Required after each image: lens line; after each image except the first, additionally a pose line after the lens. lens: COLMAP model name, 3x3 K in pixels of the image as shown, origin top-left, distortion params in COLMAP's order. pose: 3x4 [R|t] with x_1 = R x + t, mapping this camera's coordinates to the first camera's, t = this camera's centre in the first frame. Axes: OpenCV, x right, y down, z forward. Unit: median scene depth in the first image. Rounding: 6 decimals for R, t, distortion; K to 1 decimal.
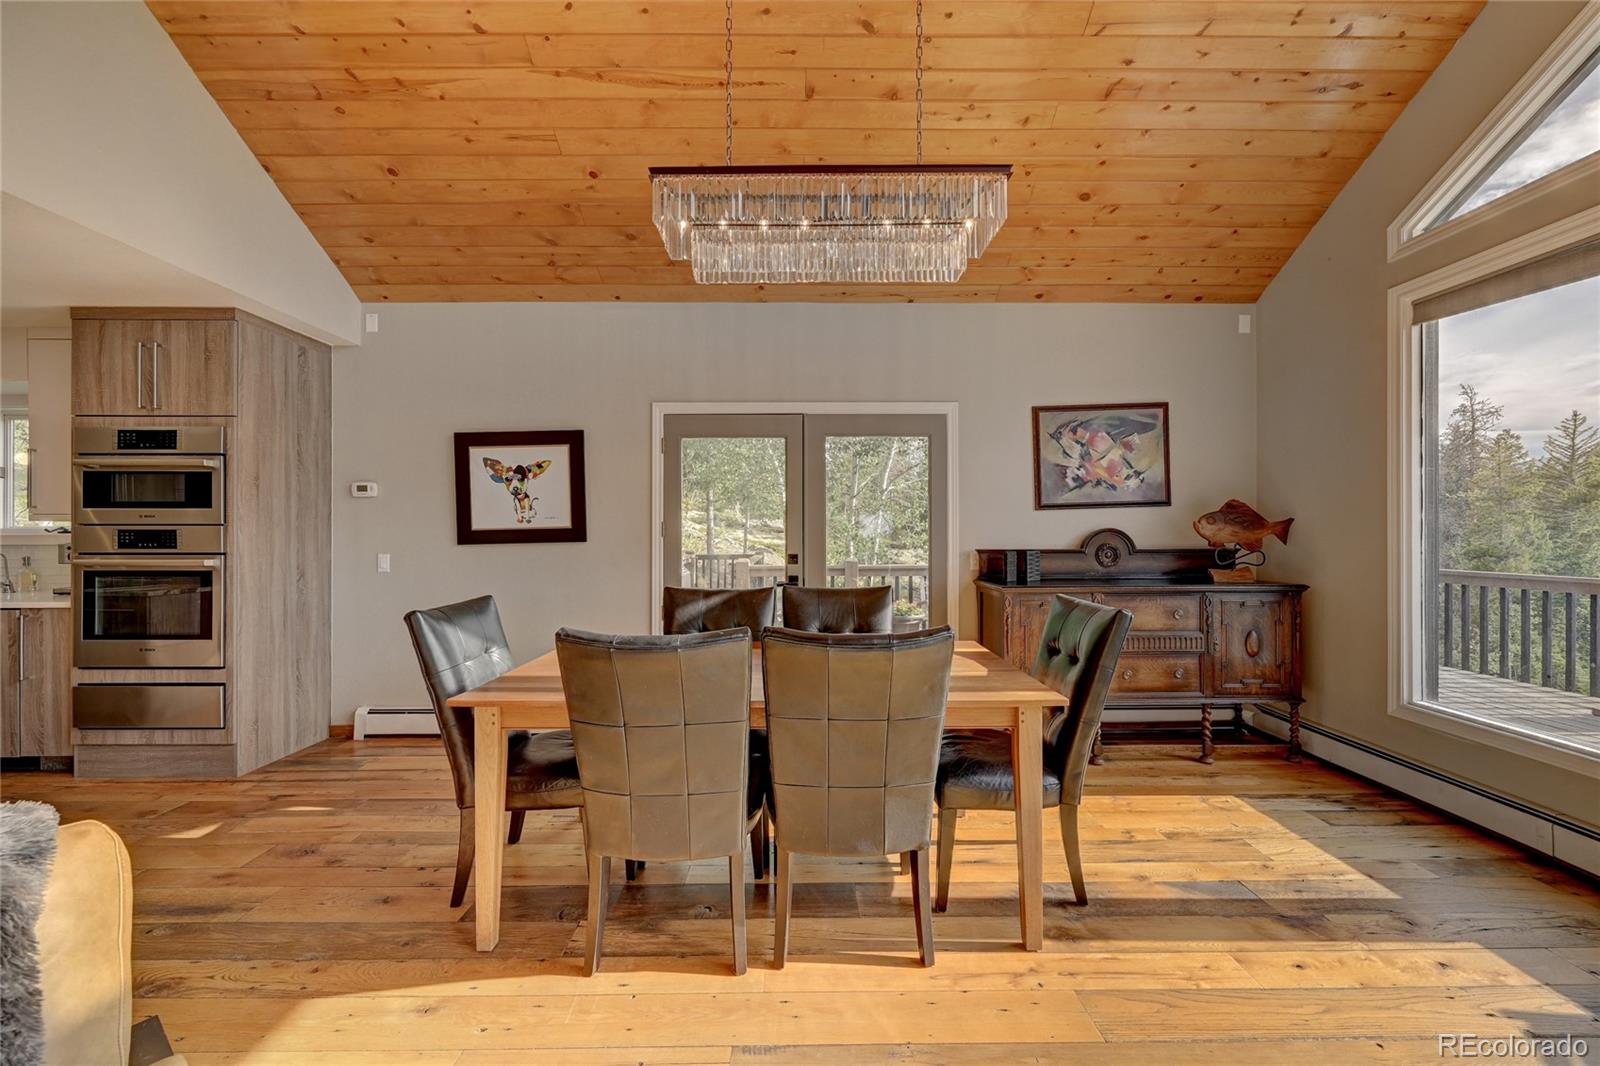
lens RADIAL K [[631.9, 0, 803.1], [0, 631.9, 535.1], [0, 0, 1]] dist [-0.000231, 0.000151]
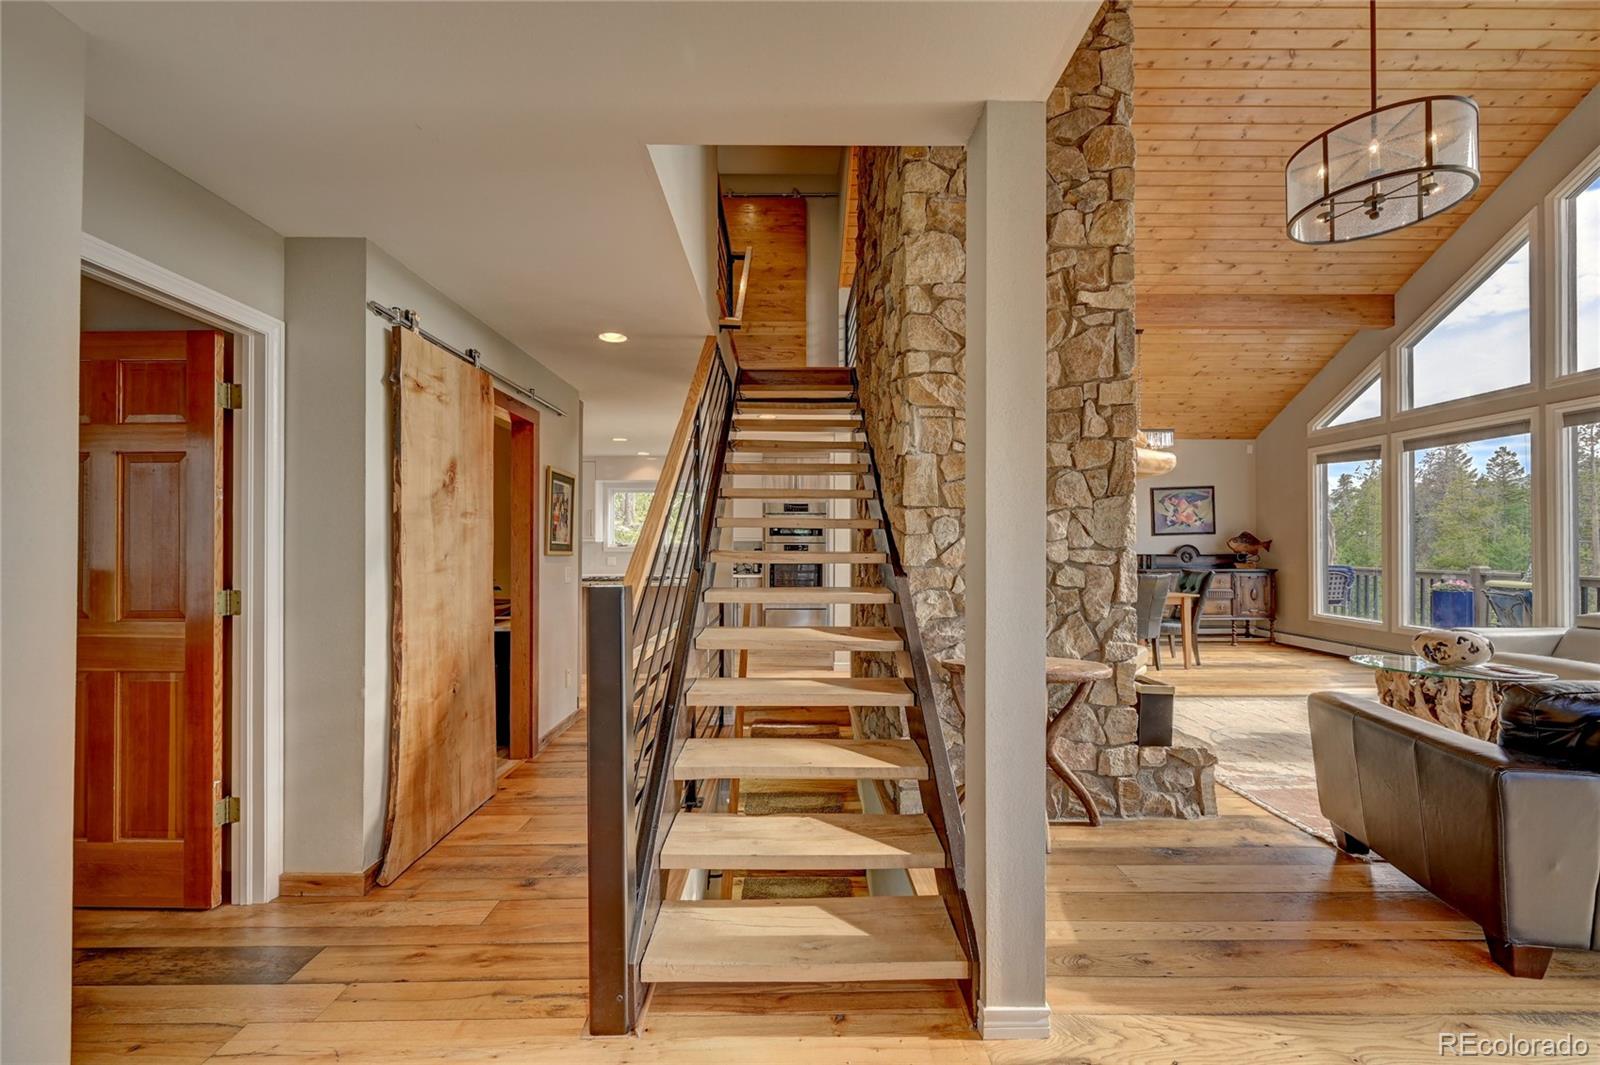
lens RADIAL K [[631.1, 0, 800.7], [0, 631.1, 540.8], [0, 0, 1]] dist [-0.001123, 0.000376]
pose [[0.999959, 0.002731, -0.008630, -0.936496], [-0.002800, 0.999964, -0.007955, -0.002486], [0.008608, 0.007978, 0.999931, -1.336570]]
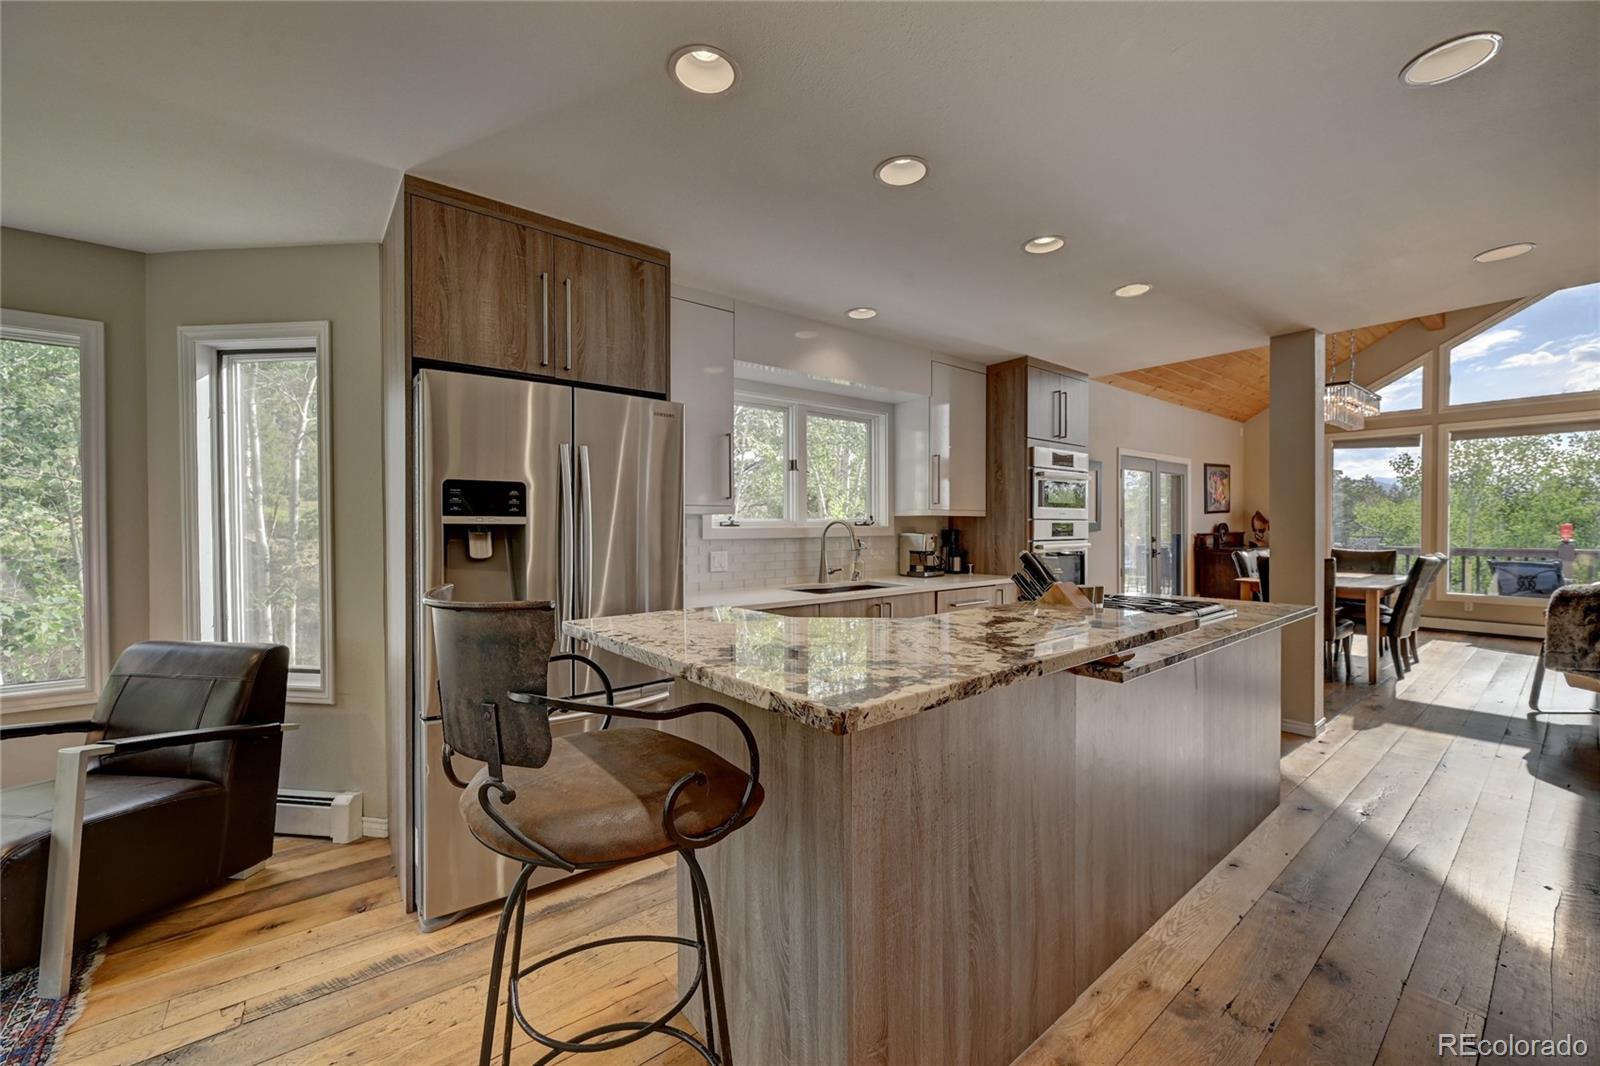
lens RADIAL K [[631.9, 0, 798.7], [0, 631.9, 536.1], [0, 0, 1]] dist [-0.000231, 0.000151]
pose [[0.786344, -0.011217, 0.617687, -2.239131], [0.002056, 0.999877, 0.015541, -0.002216], [-0.617785, -0.010951, 0.786271, 0.234045]]
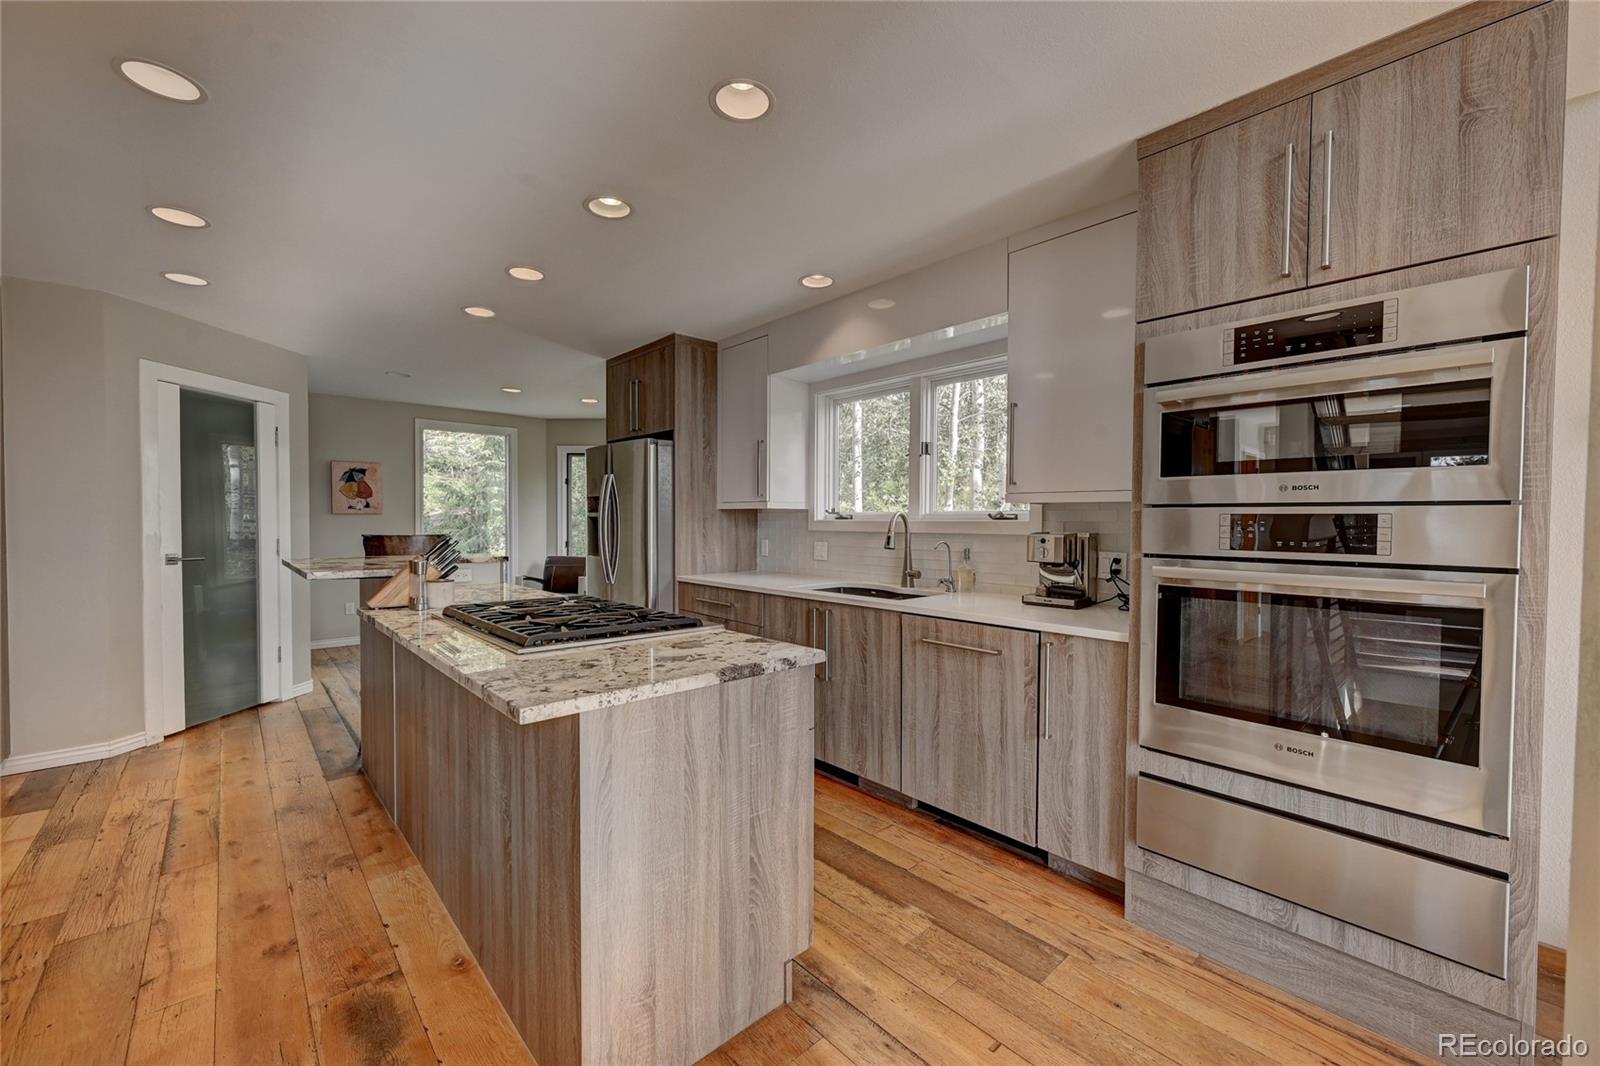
lens RADIAL K [[631.9, 0, 799.3], [0, 631.9, 536.0], [0, 0, 1]] dist [-0.000231, 0.000151]
pose [[0.667765, 0.024157, -0.743980, -0.872661], [-0.005824, 0.999612, 0.027229, -0.002683], [0.744349, -0.013849, 0.667647, 0.343045]]
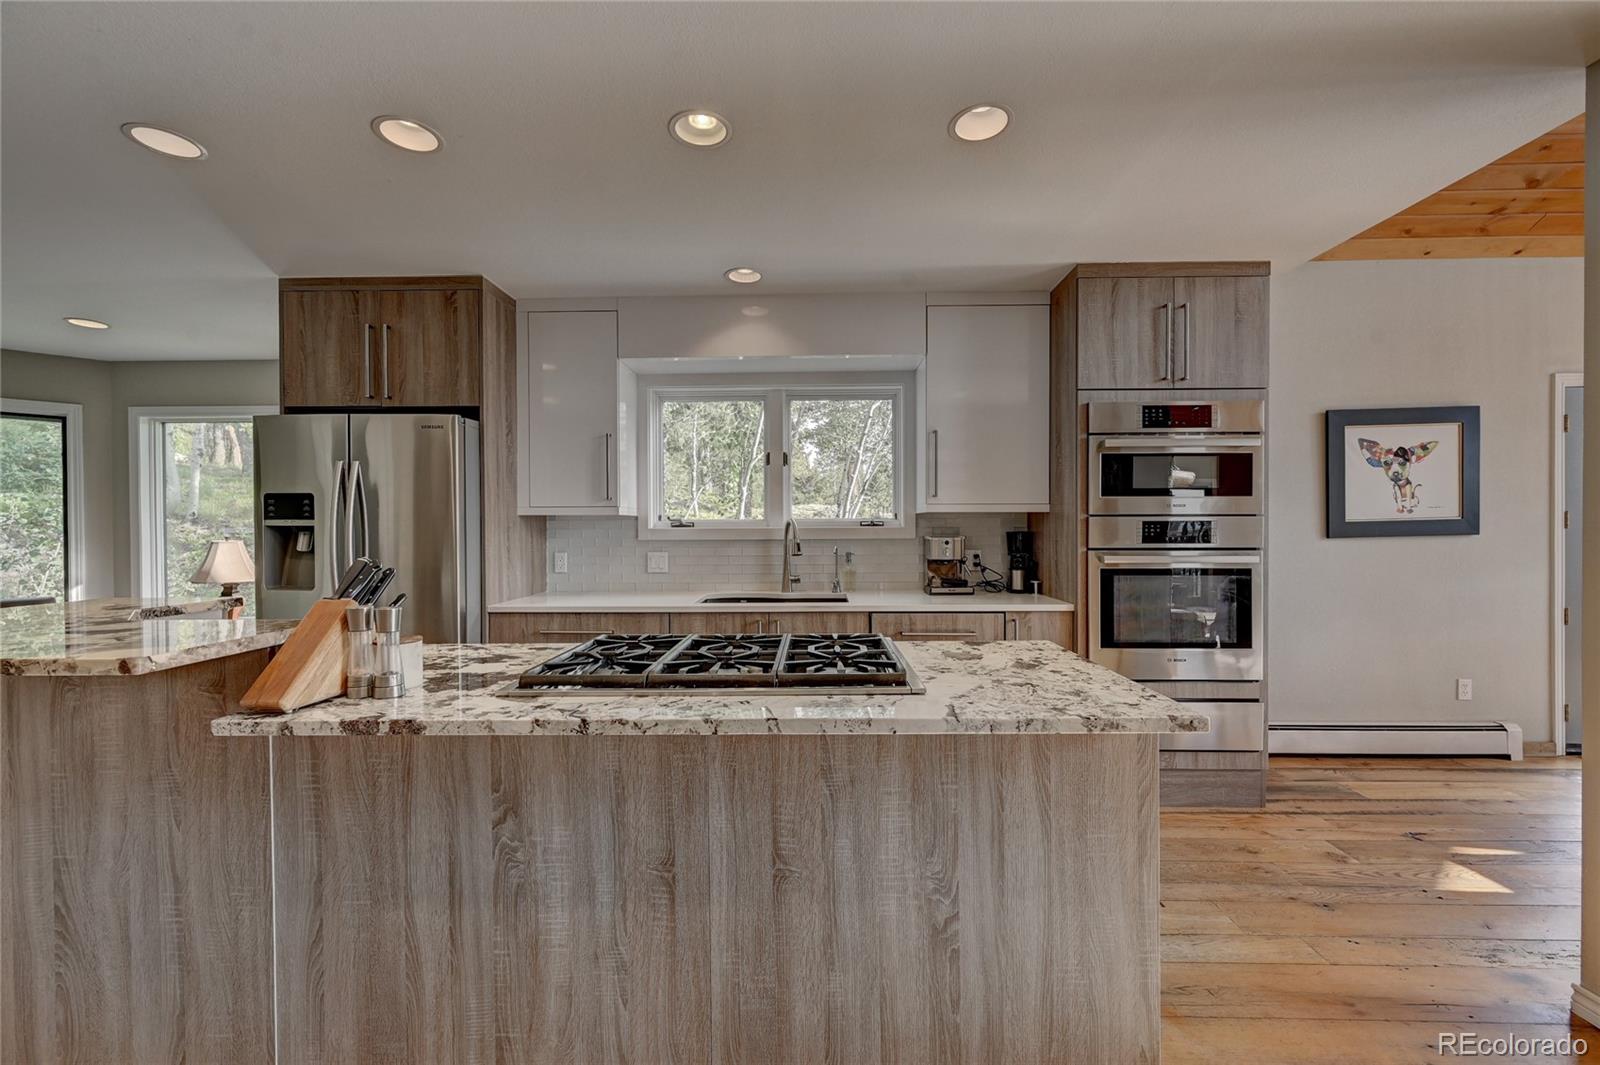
lens RADIAL K [[631.1, 0, 799.8], [0, 631.1, 536.6], [0, 0, 1]] dist [-0.001123, 0.000376]
pose [[0.999387, -0.001755, -0.034954, -1.430241], [0.002262, 0.999893, 0.014471, -0.001264], [0.034925, -0.014541, 0.999284, 0.114476]]
